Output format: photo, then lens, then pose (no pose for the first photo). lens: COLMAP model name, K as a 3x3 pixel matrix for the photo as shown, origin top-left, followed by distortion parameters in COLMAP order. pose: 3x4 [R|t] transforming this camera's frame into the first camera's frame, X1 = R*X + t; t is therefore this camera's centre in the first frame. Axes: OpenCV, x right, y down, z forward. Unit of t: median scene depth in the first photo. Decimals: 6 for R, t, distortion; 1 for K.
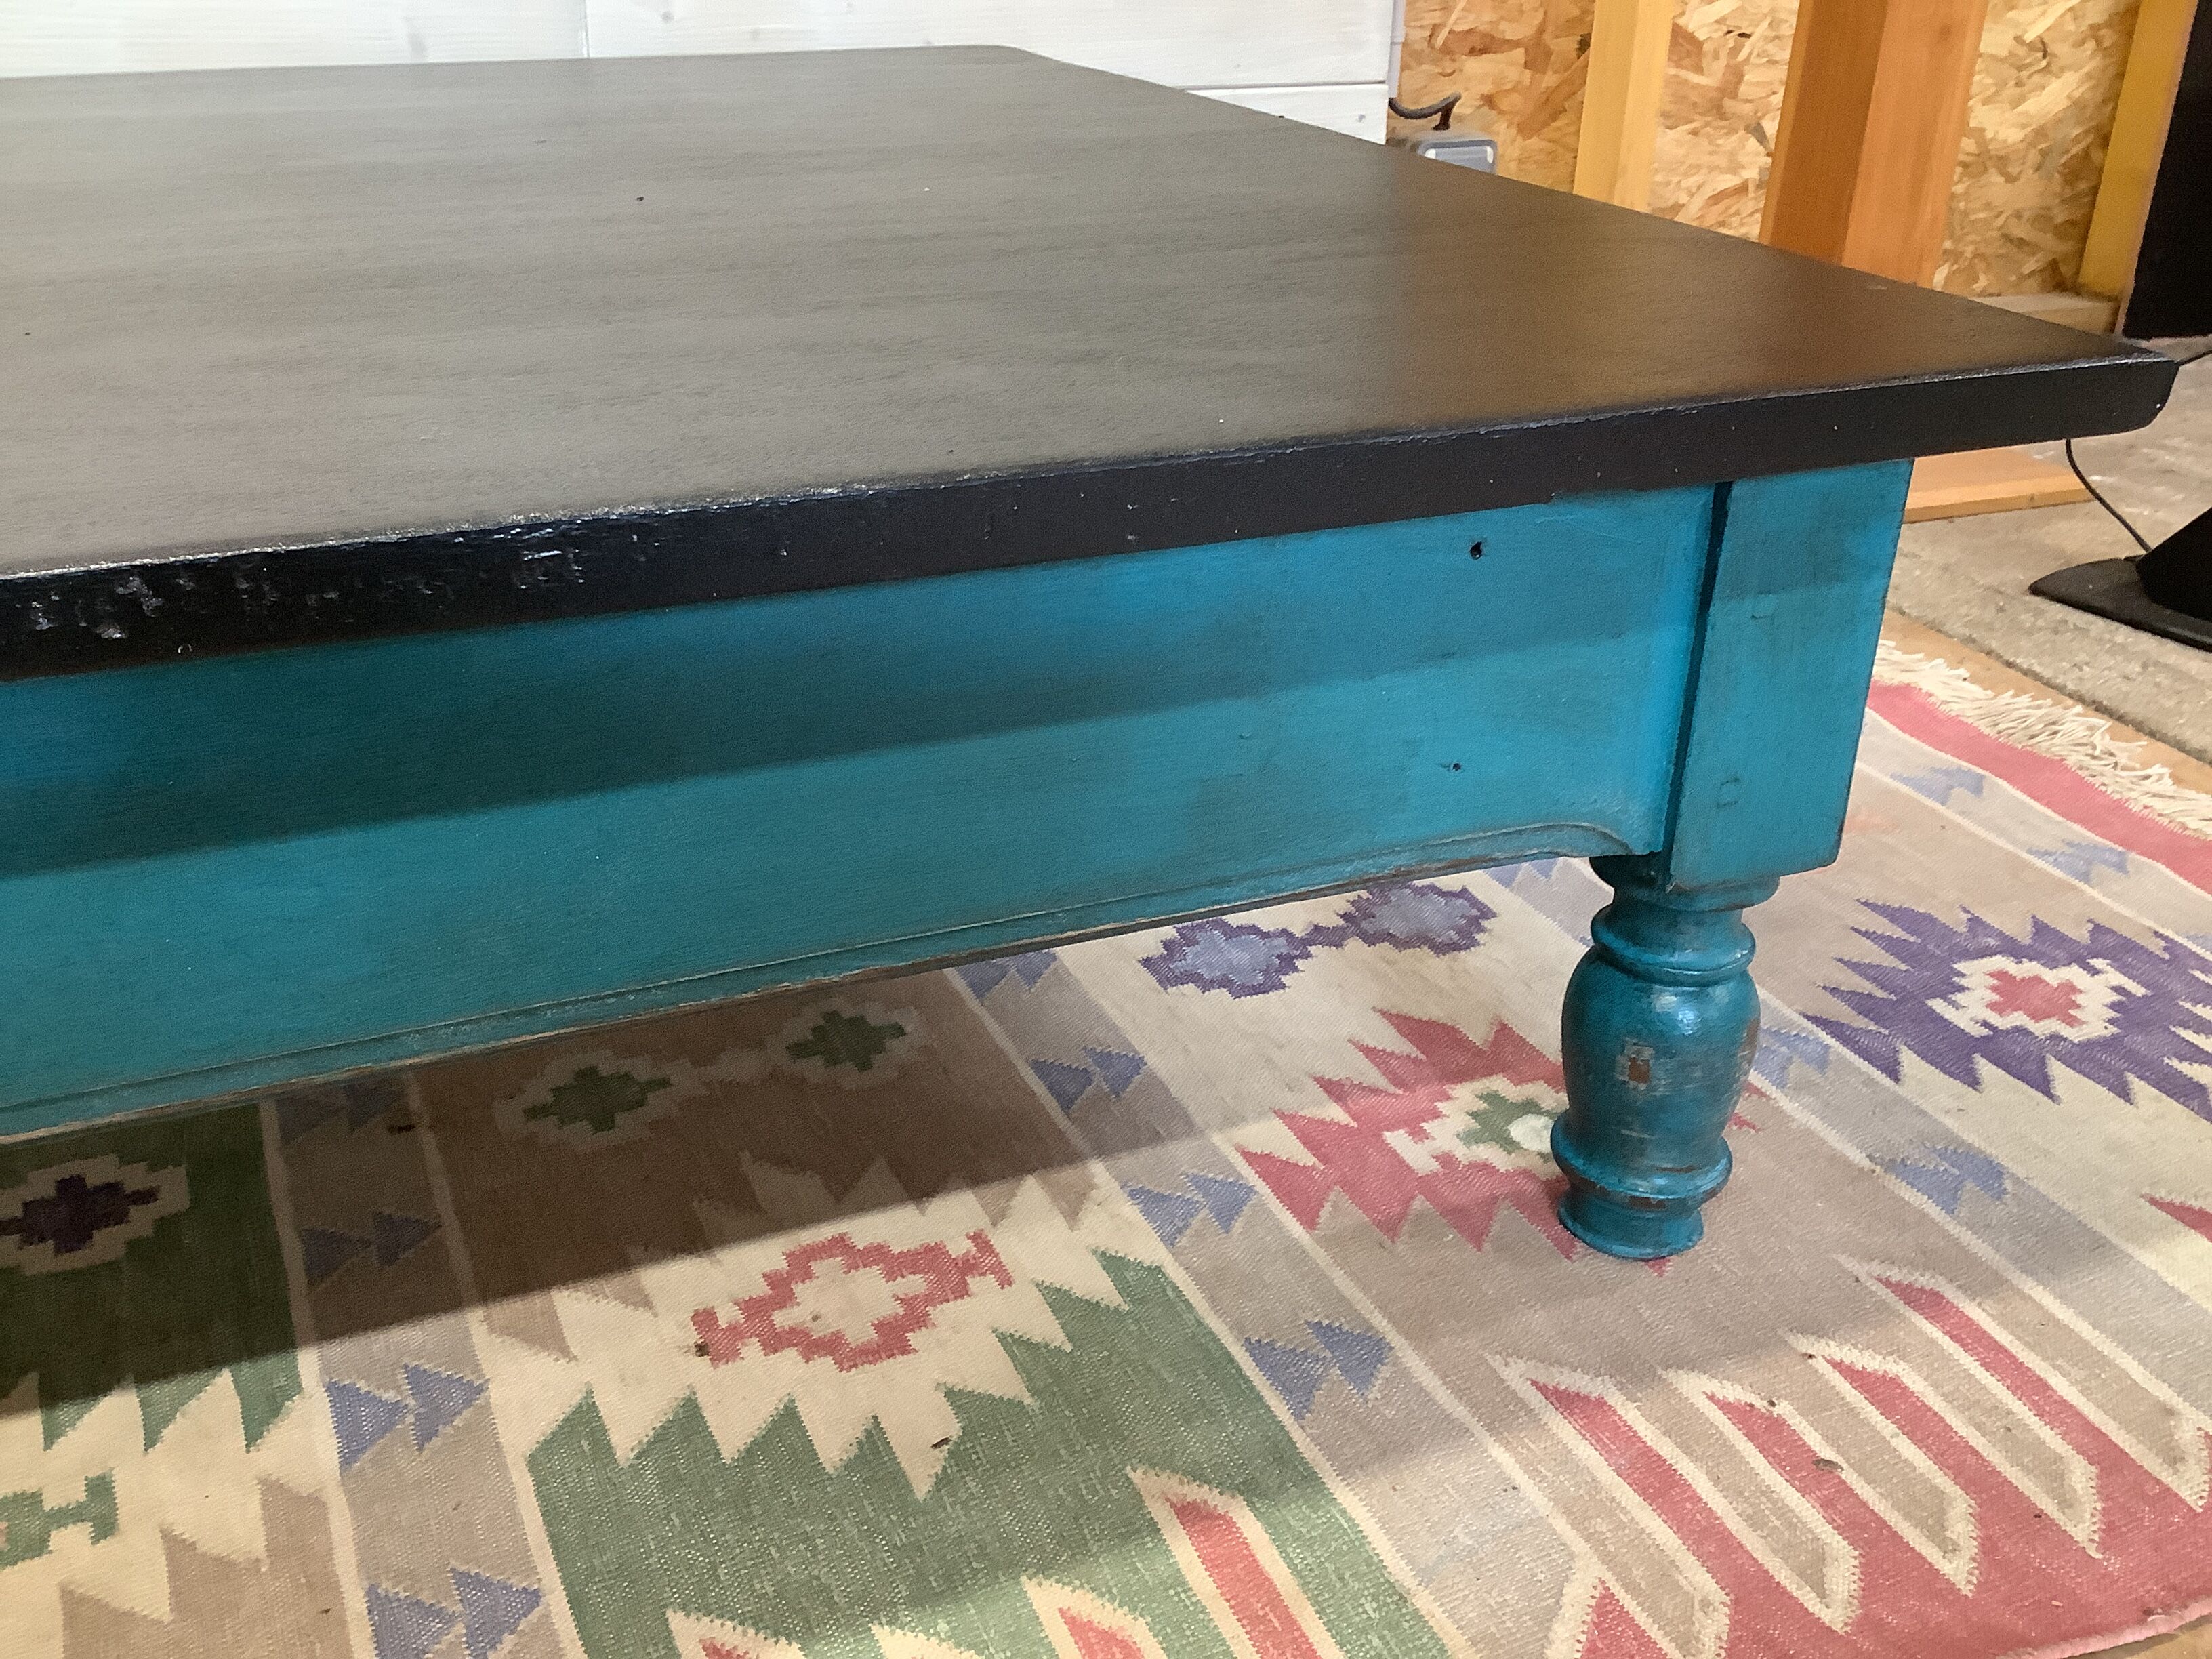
lens RADIAL K [[1992.9, 0, 1106.0], [0, 1992.9, 829.5], [0, 0, 1]] dist [0.113902, -0.212368]
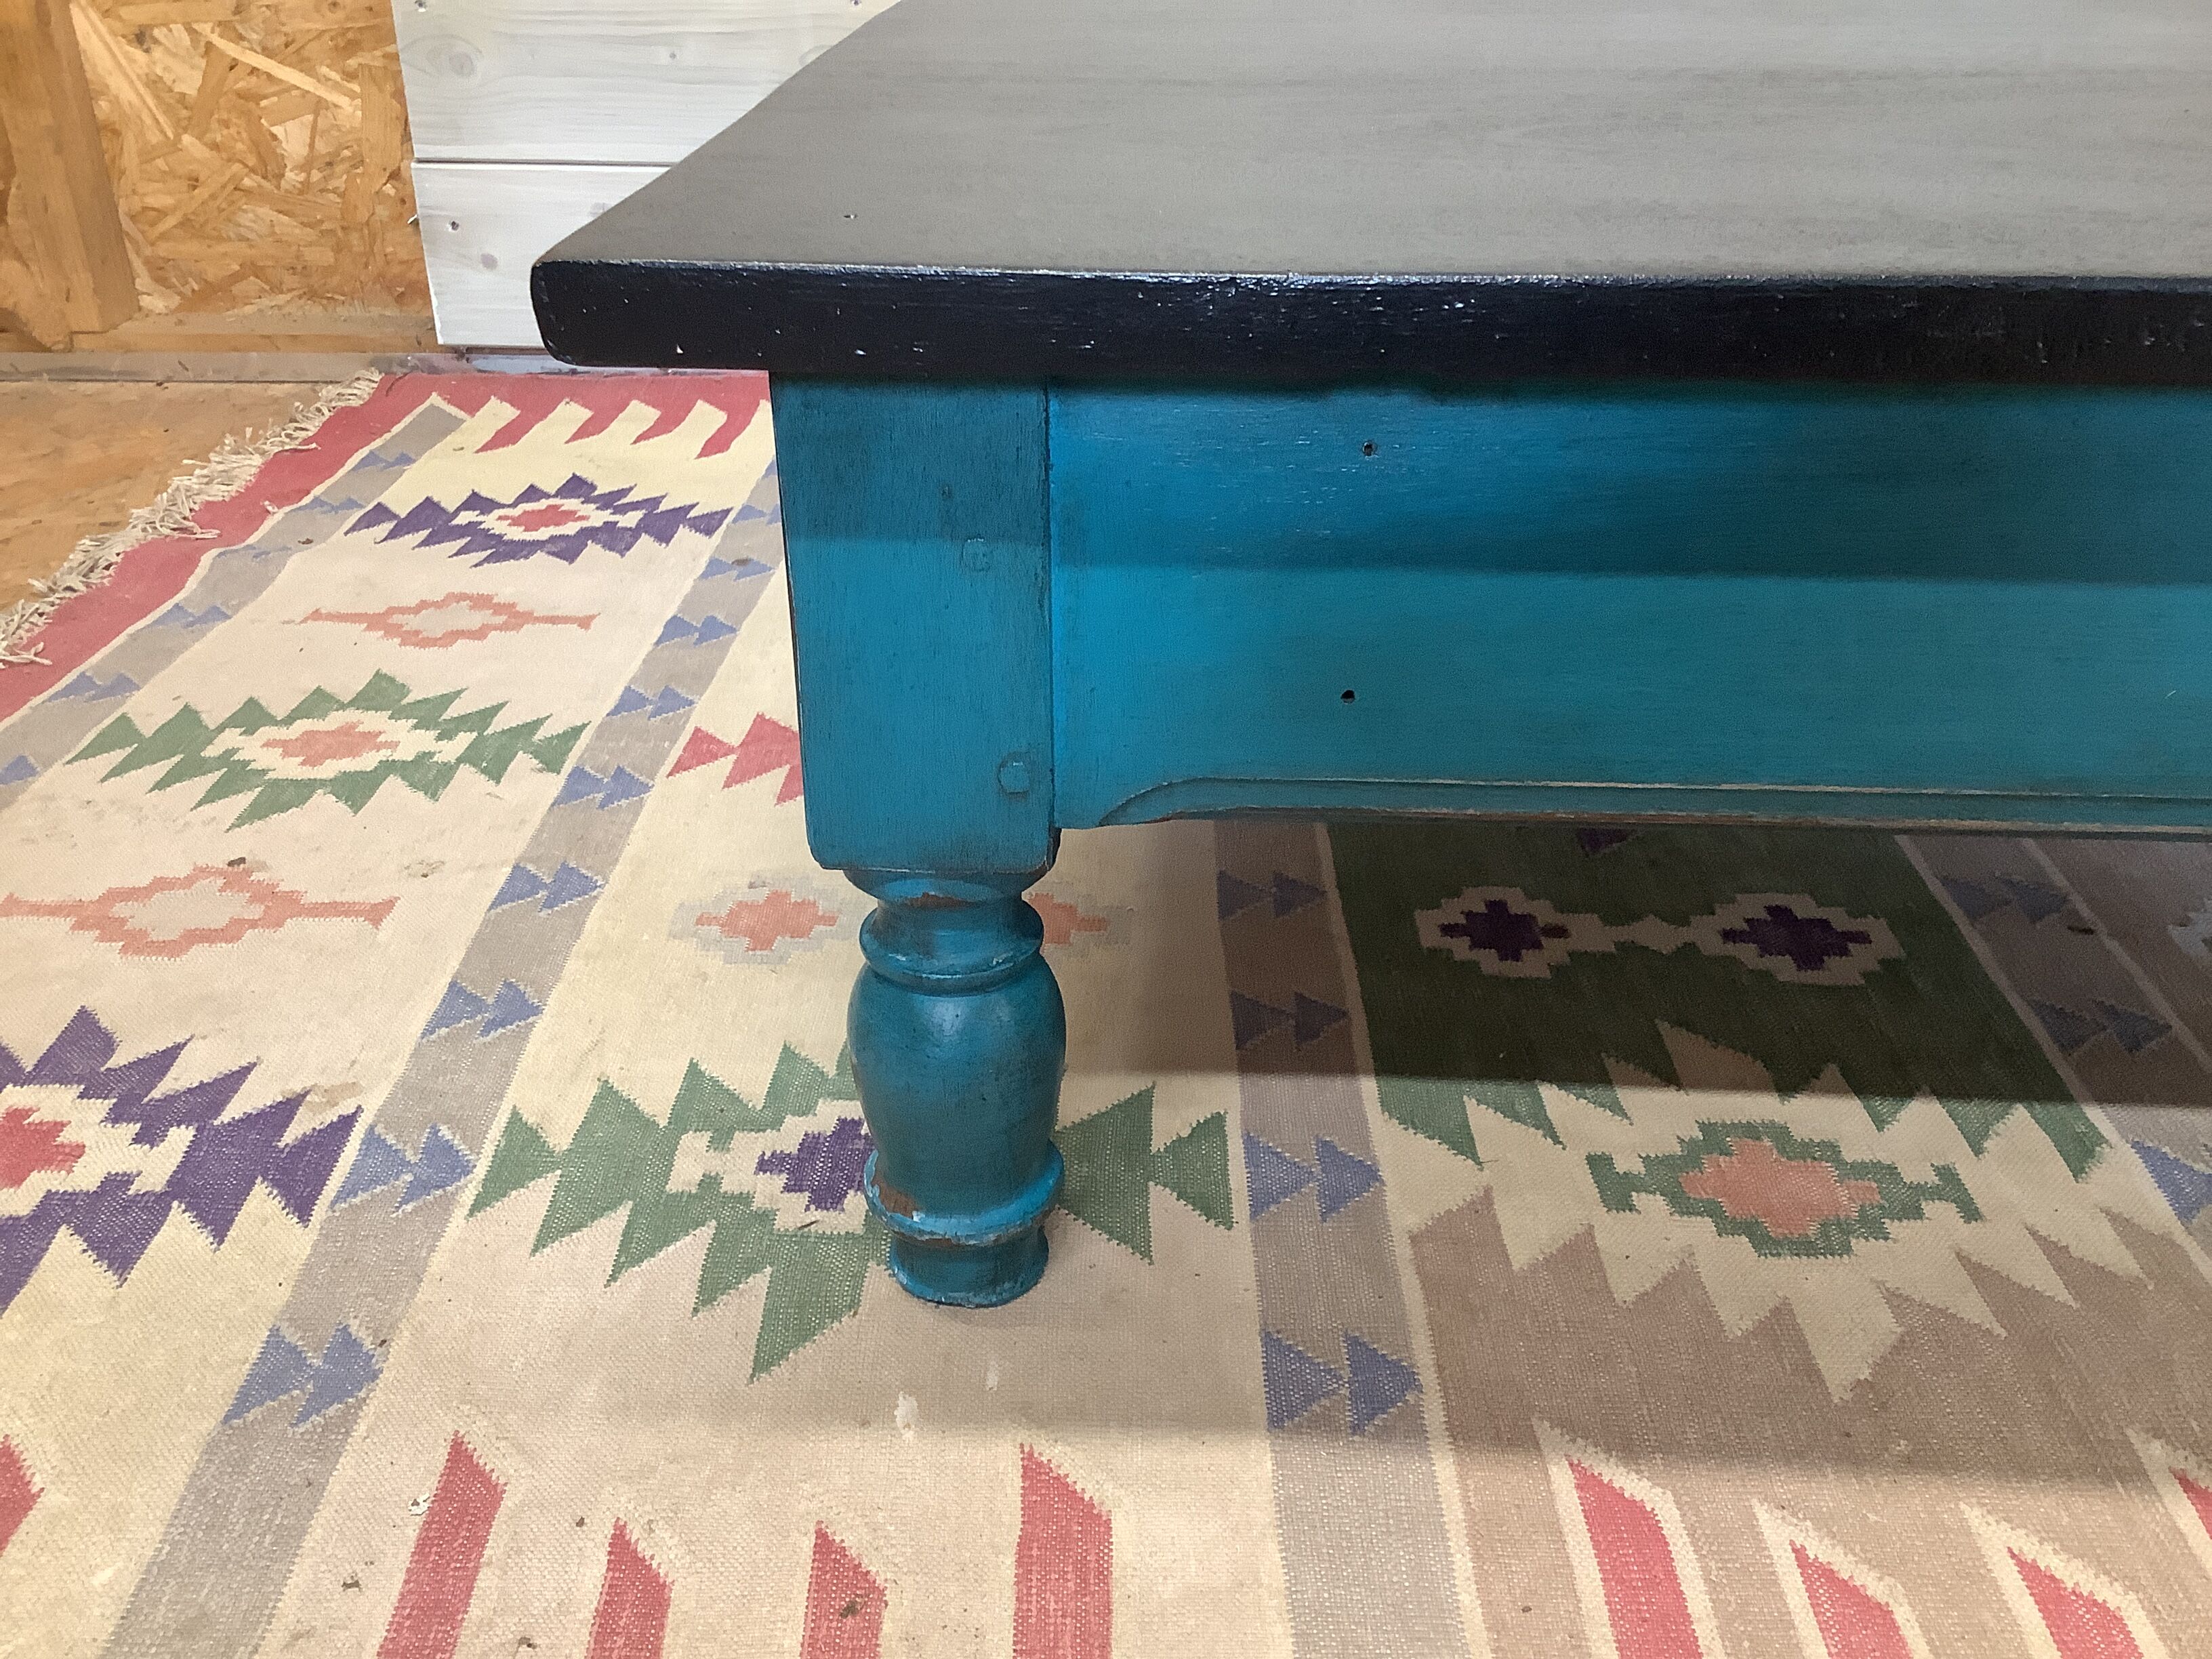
lens RADIAL K [[1982.9, 0, 1106.0], [0, 1982.9, 829.5], [0, 0, 1]] dist [0.122462, -0.222475]
pose [[0.902114, 0.195356, -0.384741, -0.458958], [-0.180896, 0.980728, 0.073821, 0.124466], [0.391747, 0.003003, 0.920068, -0.164270]]
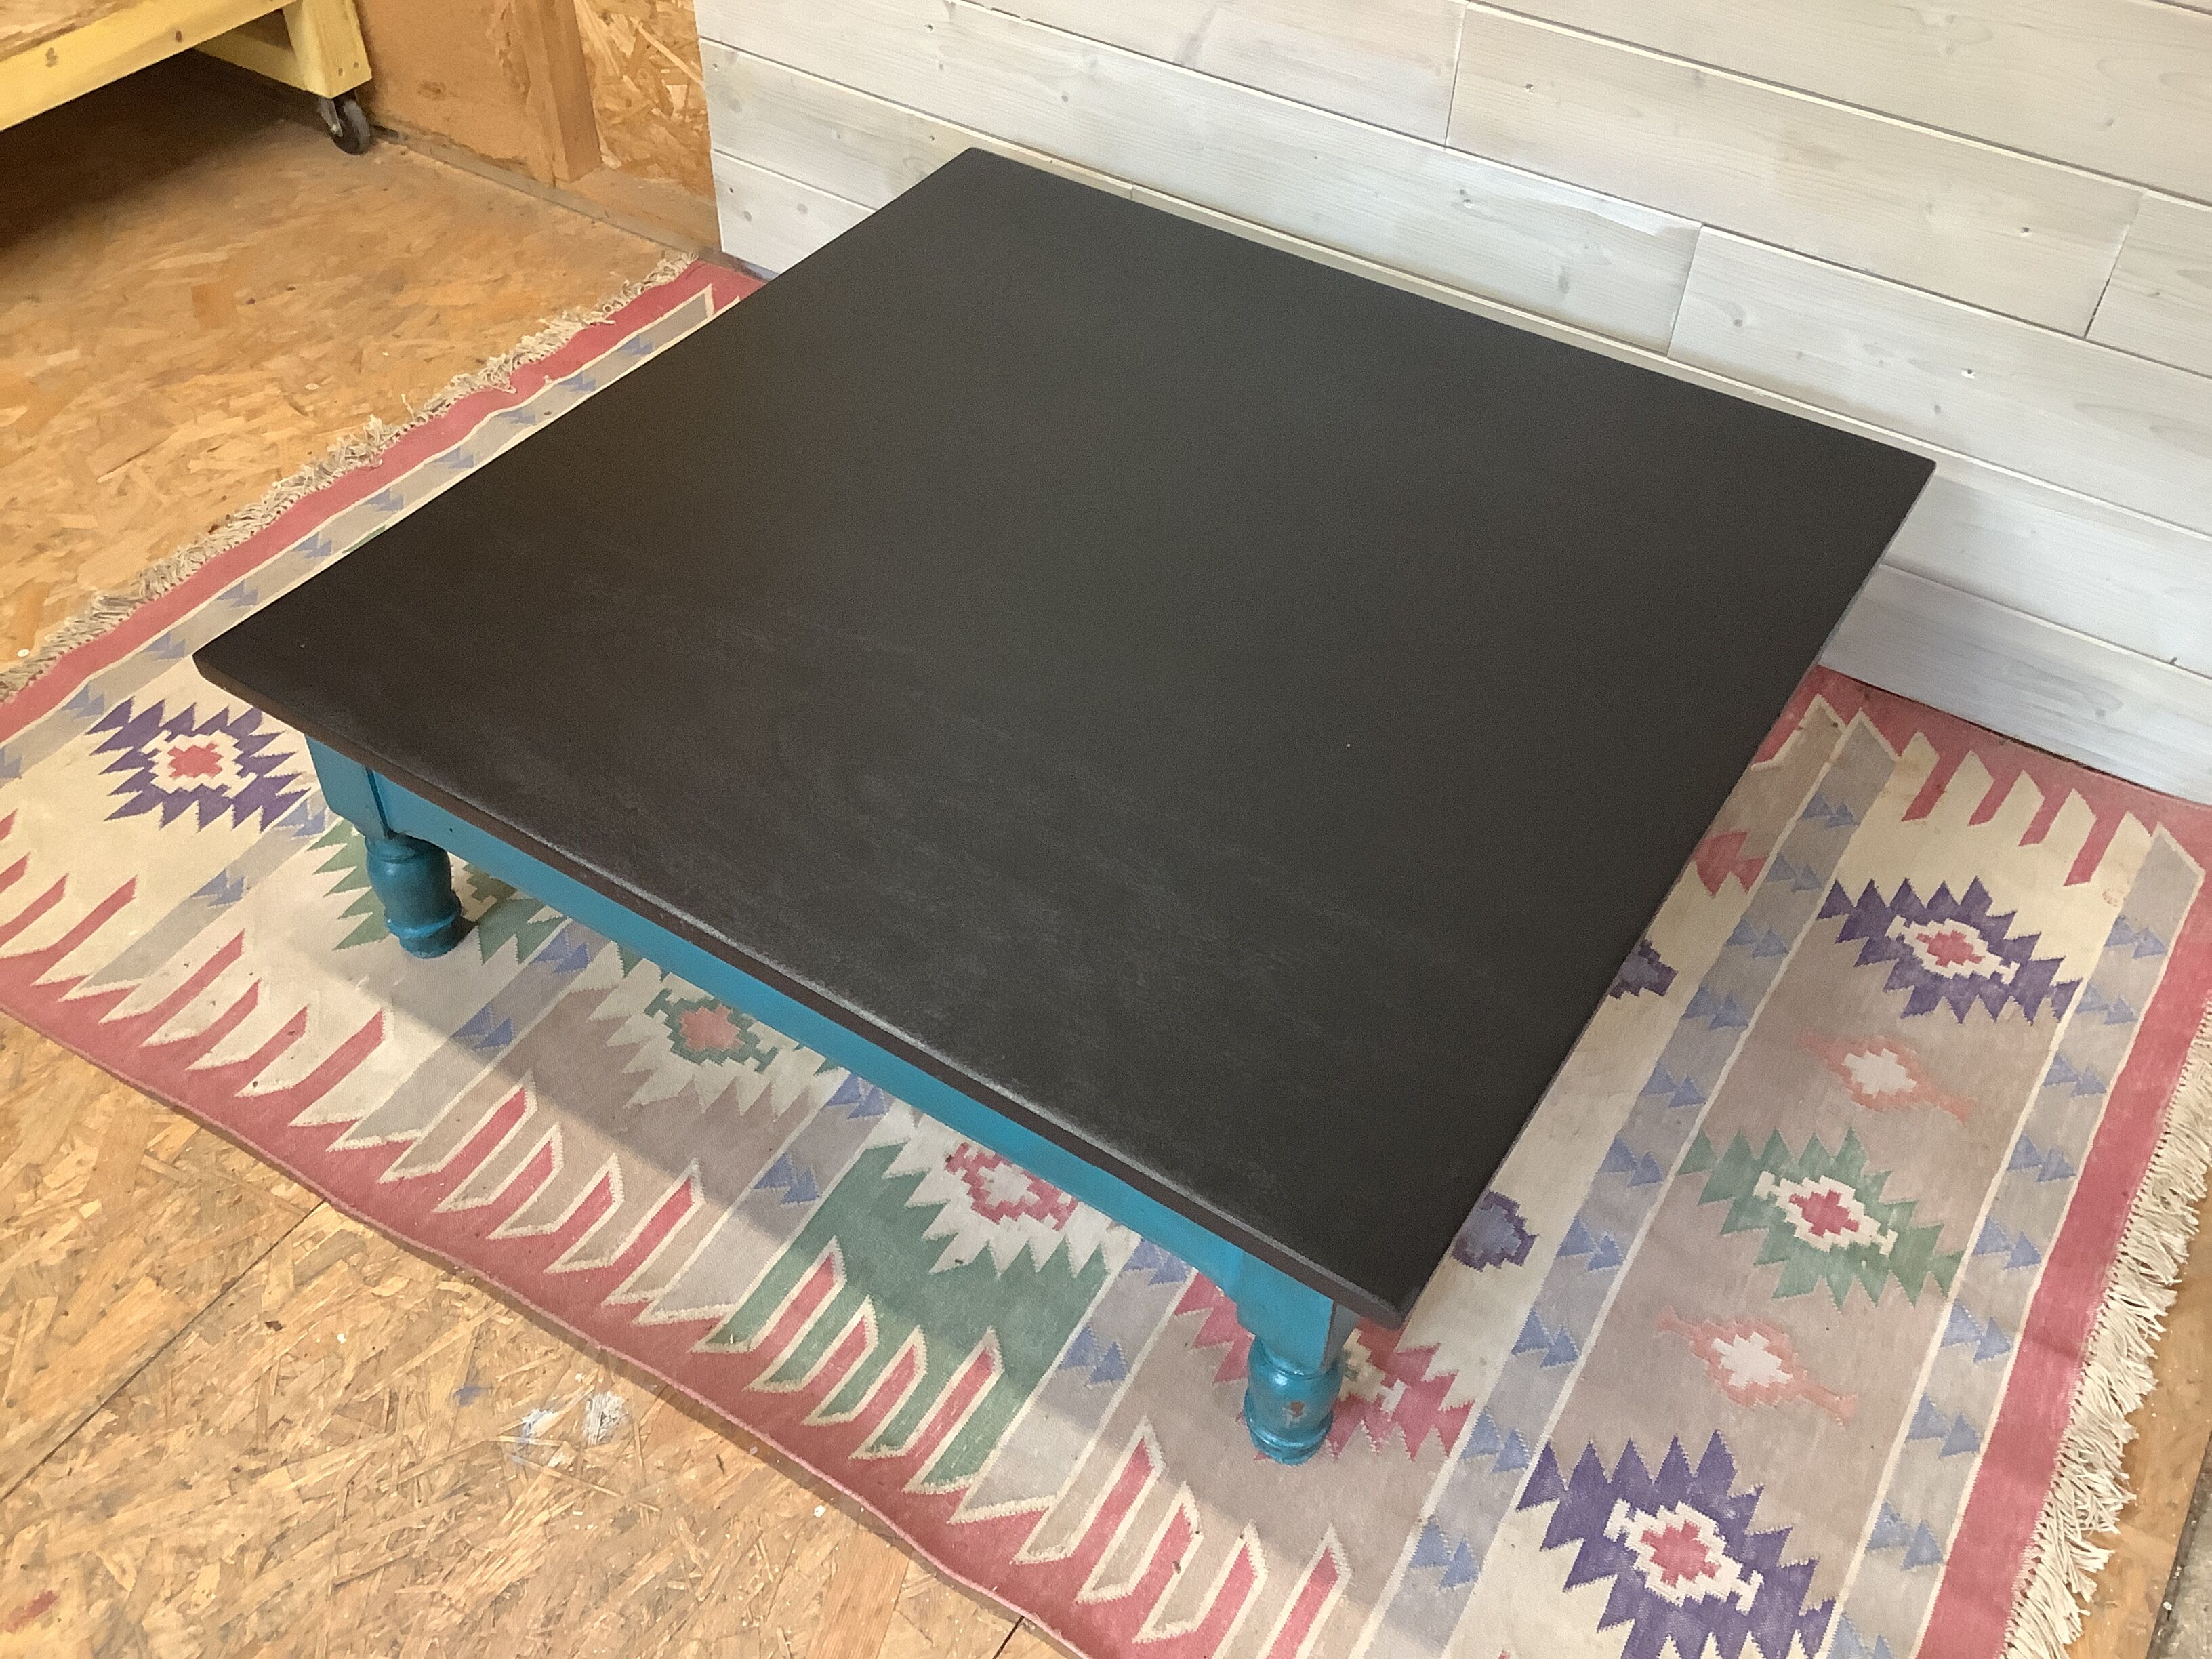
lens RADIAL K [[1982.9, 0, 1106.0], [0, 1982.9, 829.5], [0, 0, 1]] dist [0.122462, -0.222475]
pose [[0.572306, 0.584956, -0.574711, 0.970014], [-0.373895, 0.809882, 0.451990, -1.120621], [0.729842, -0.043795, 0.682212, -0.417093]]
